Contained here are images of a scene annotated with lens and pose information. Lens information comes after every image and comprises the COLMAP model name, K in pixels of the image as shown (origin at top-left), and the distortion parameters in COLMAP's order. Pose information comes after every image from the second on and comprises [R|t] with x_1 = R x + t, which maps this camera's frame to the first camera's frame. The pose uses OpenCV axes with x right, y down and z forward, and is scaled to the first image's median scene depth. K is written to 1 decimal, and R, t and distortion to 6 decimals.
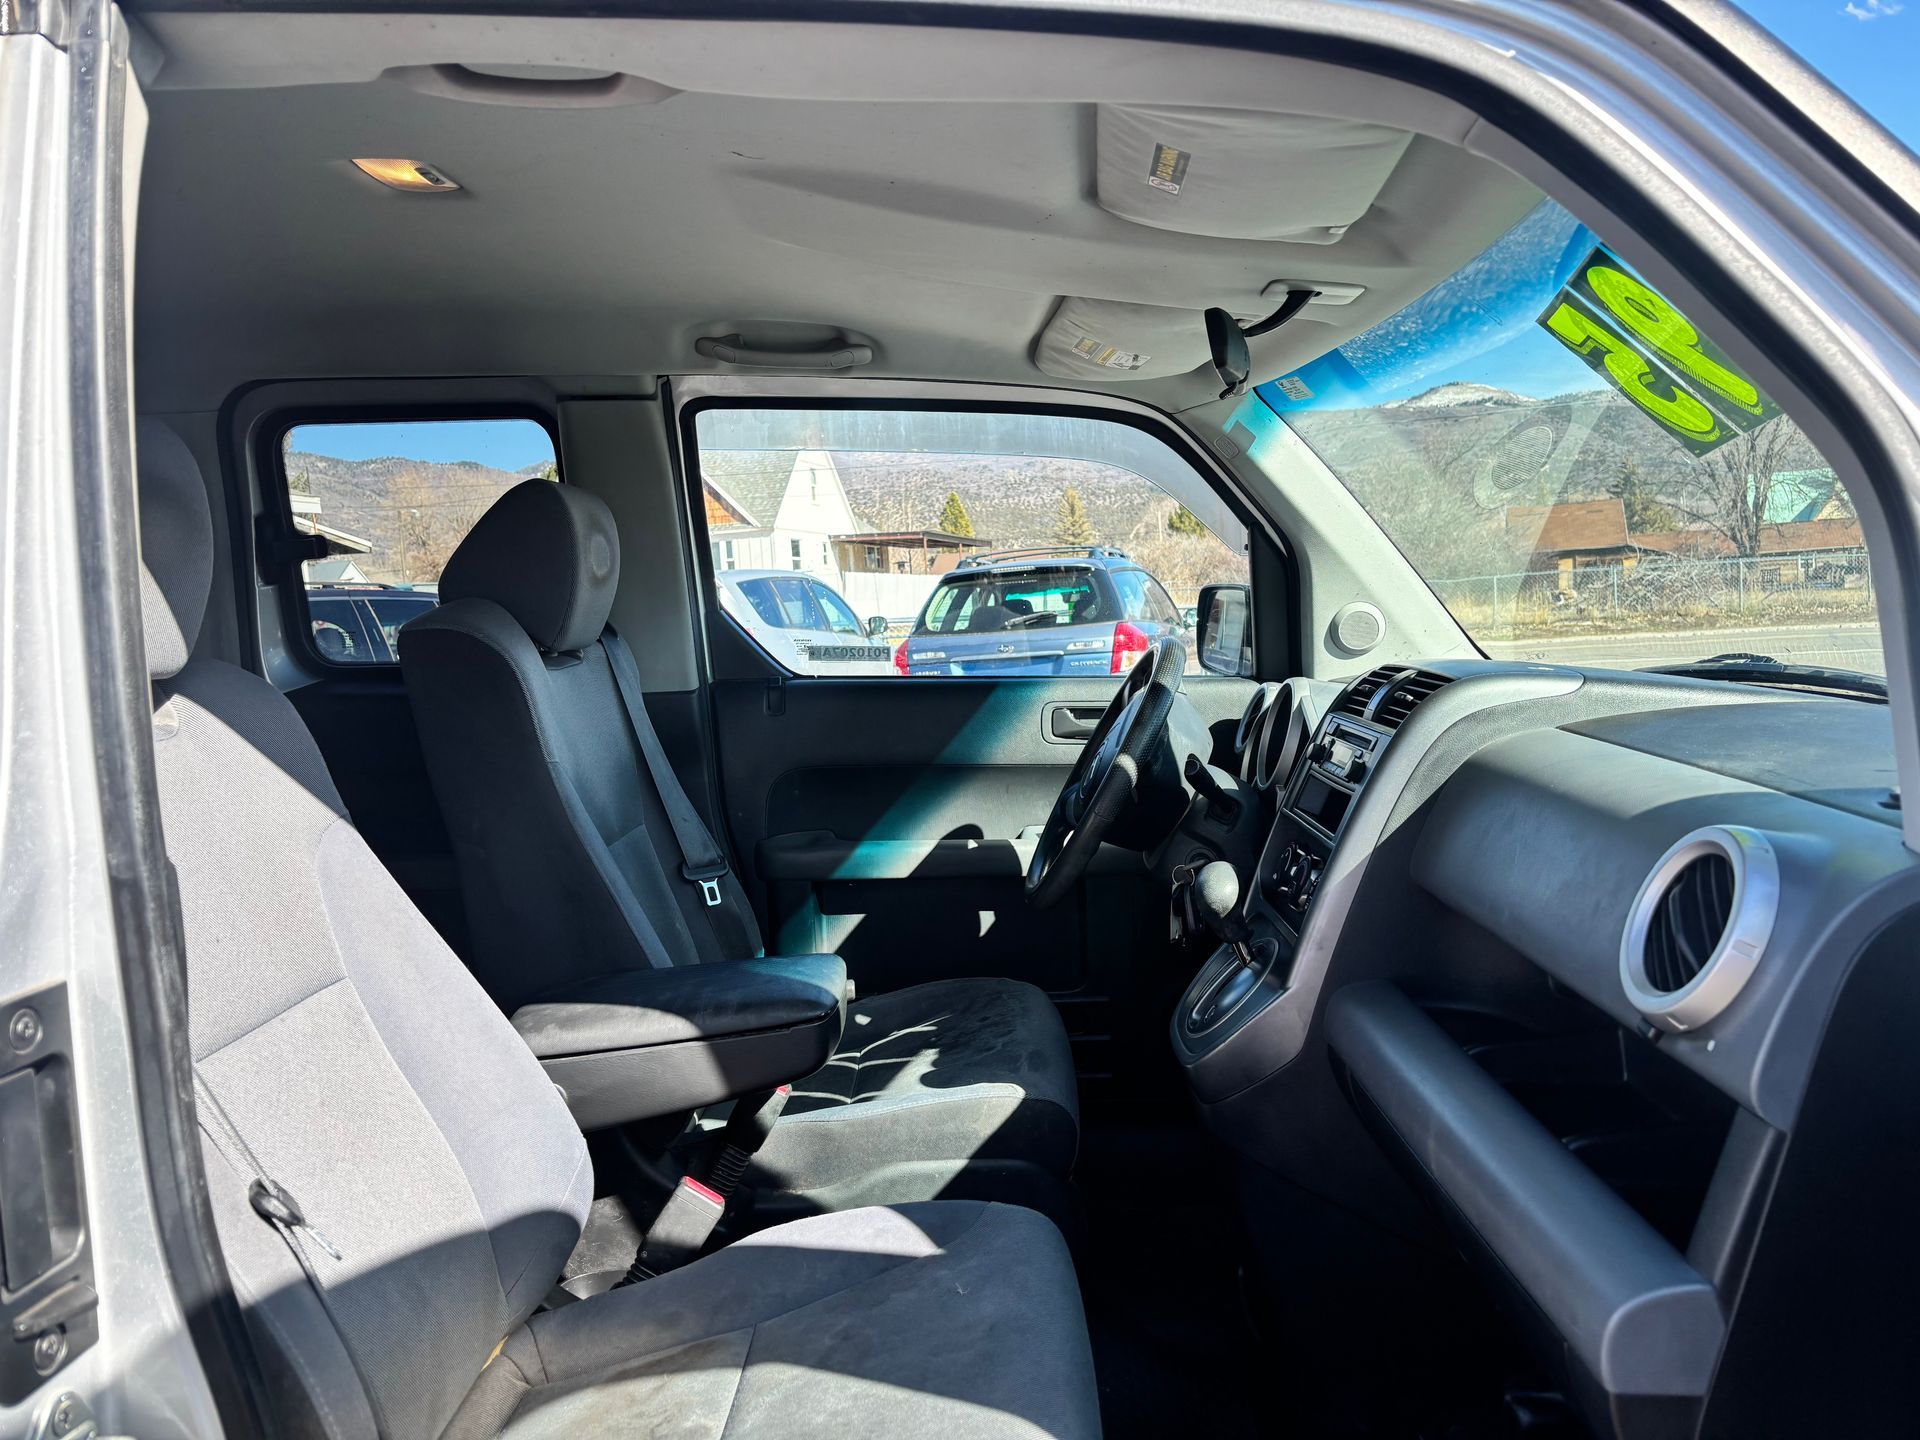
lens RADIAL K [[1459.3, 0, 960.0], [0, 1459.3, 720.0], [0, 0, 1]] dist [0.081037, -0.101459]
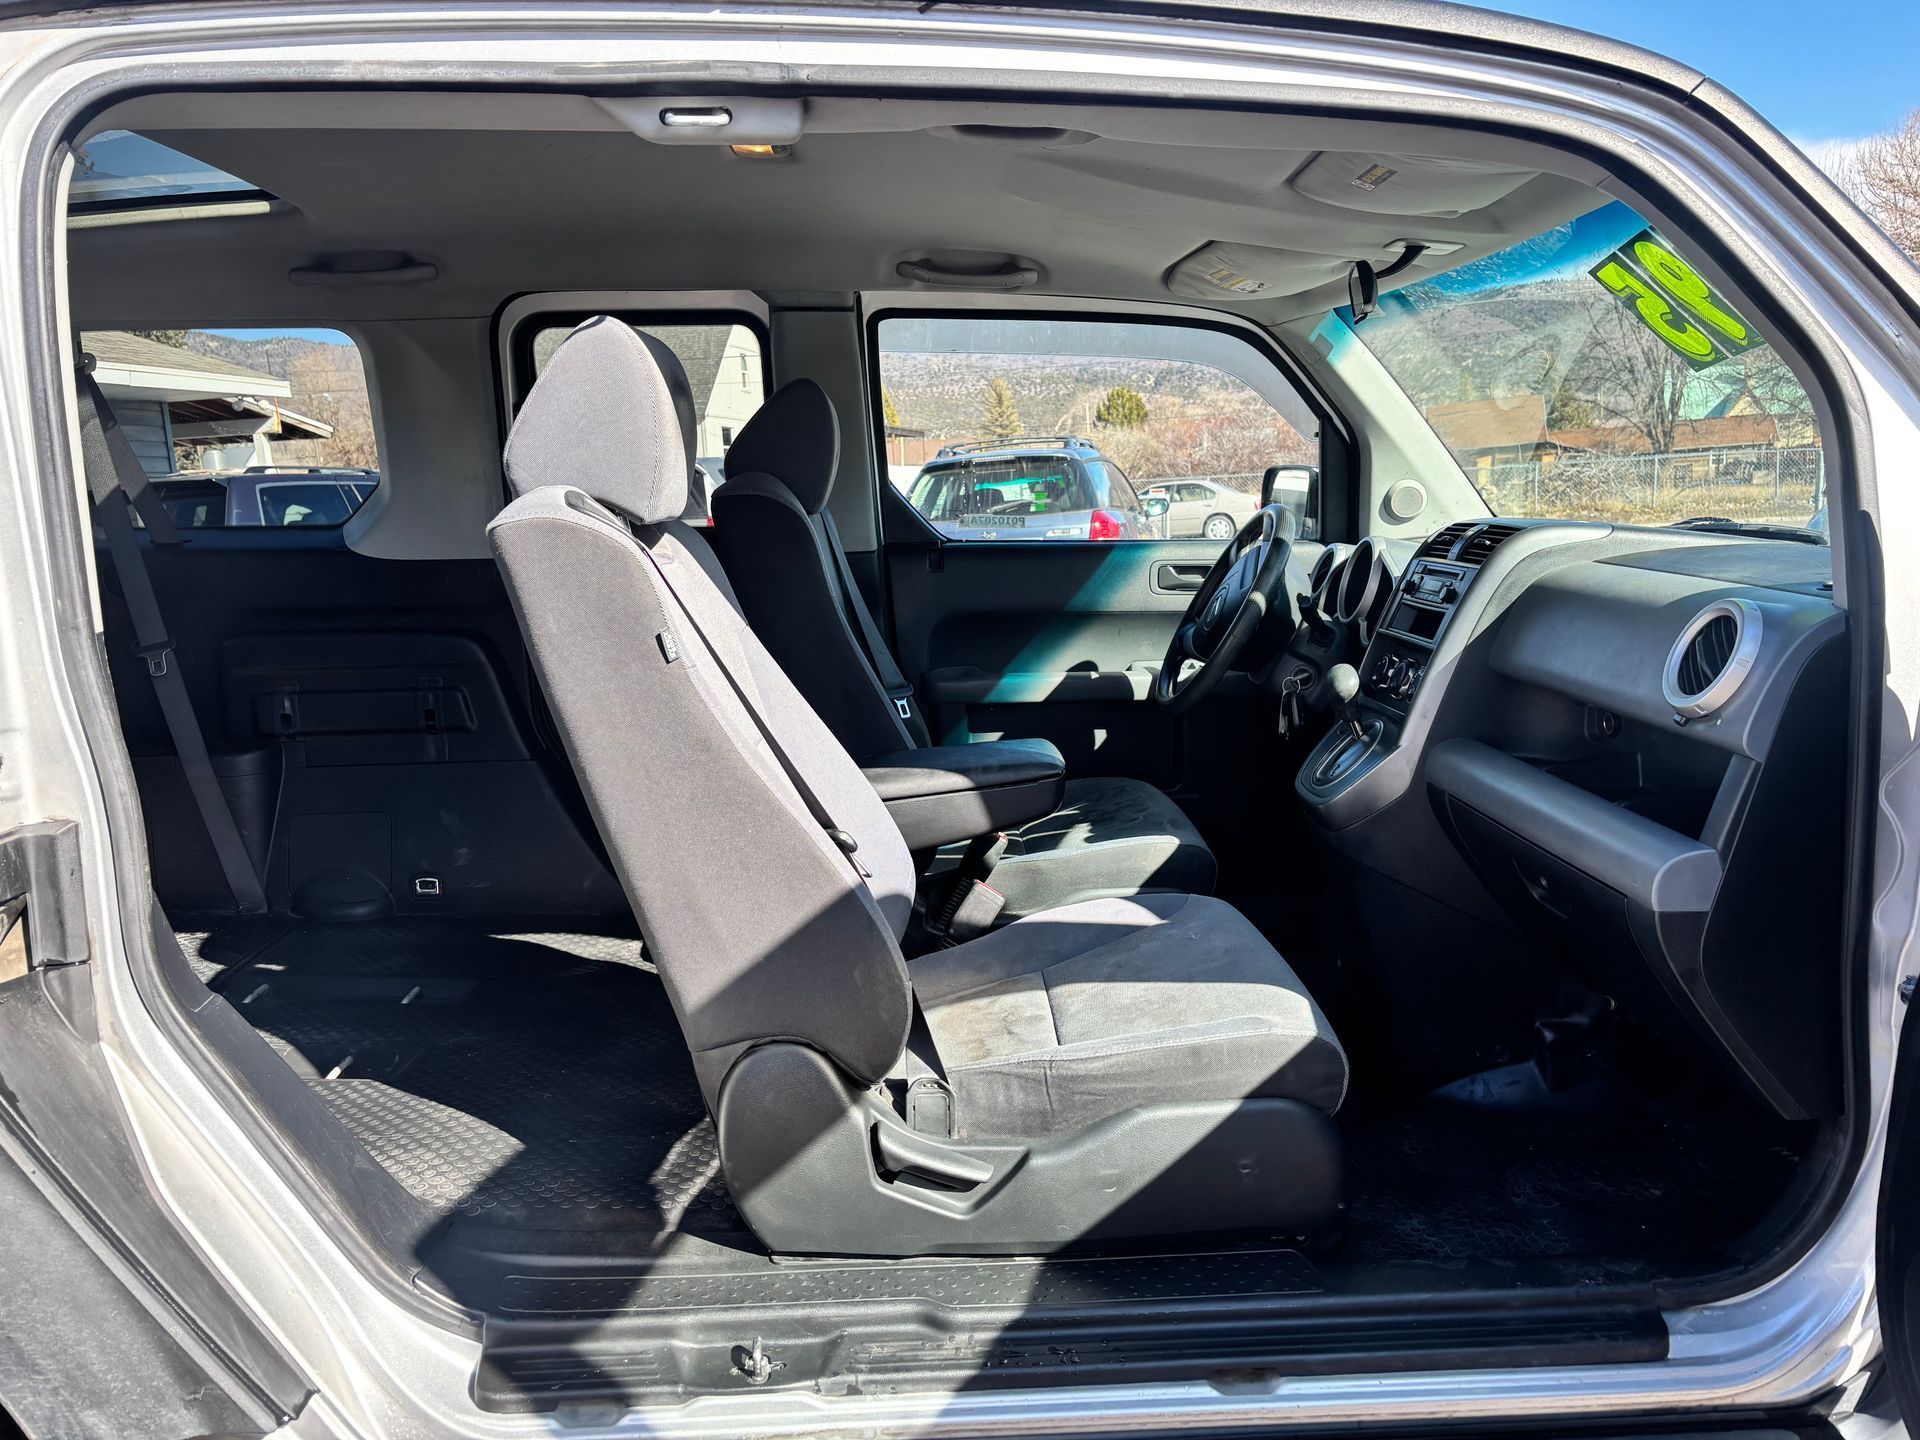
lens RADIAL K [[1466.6, 0, 954.4], [0, 1466.6, 735.7], [0, 0, 1]] dist [0.055556, -0.065204]
pose [[0.998791, -0.002377, 0.049104, -0.193945], [-0.001661, 0.996628, 0.082038, 0.038096], [-0.049134, -0.082020, 0.995419, -0.281717]]
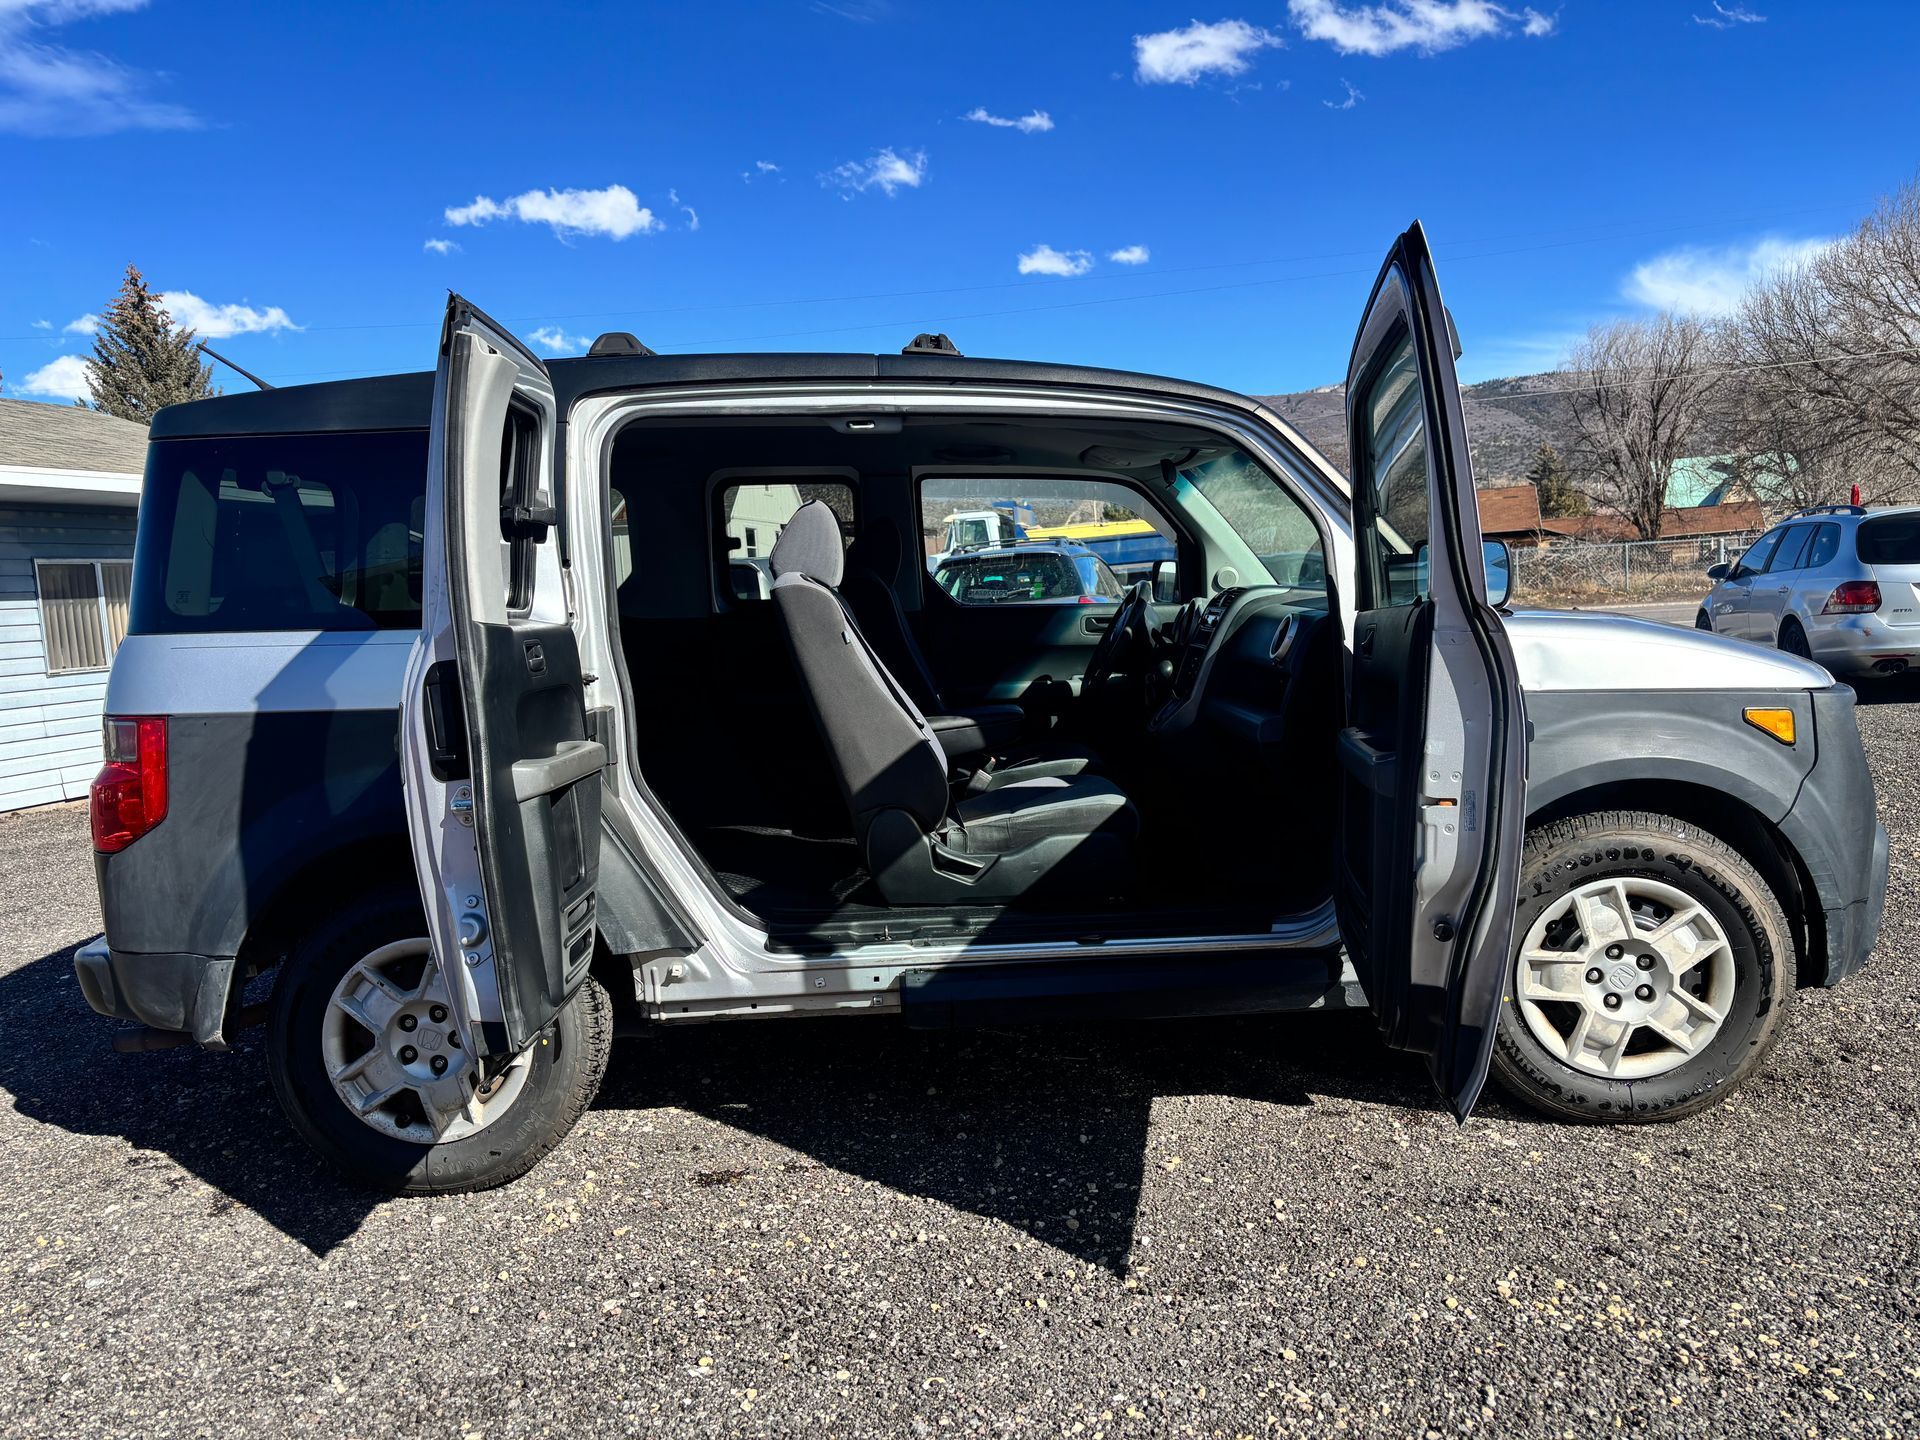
lens RADIAL K [[1465.5, 0, 961.4], [0, 1465.5, 737.0], [0, 0, 1]] dist [0.054222, -0.061599]
pose [[0.998993, -0.013578, 0.042762, -0.236840], [0.012763, 0.999733, 0.019255, 0.136278], [-0.043012, -0.018690, 0.998900, -1.264021]]
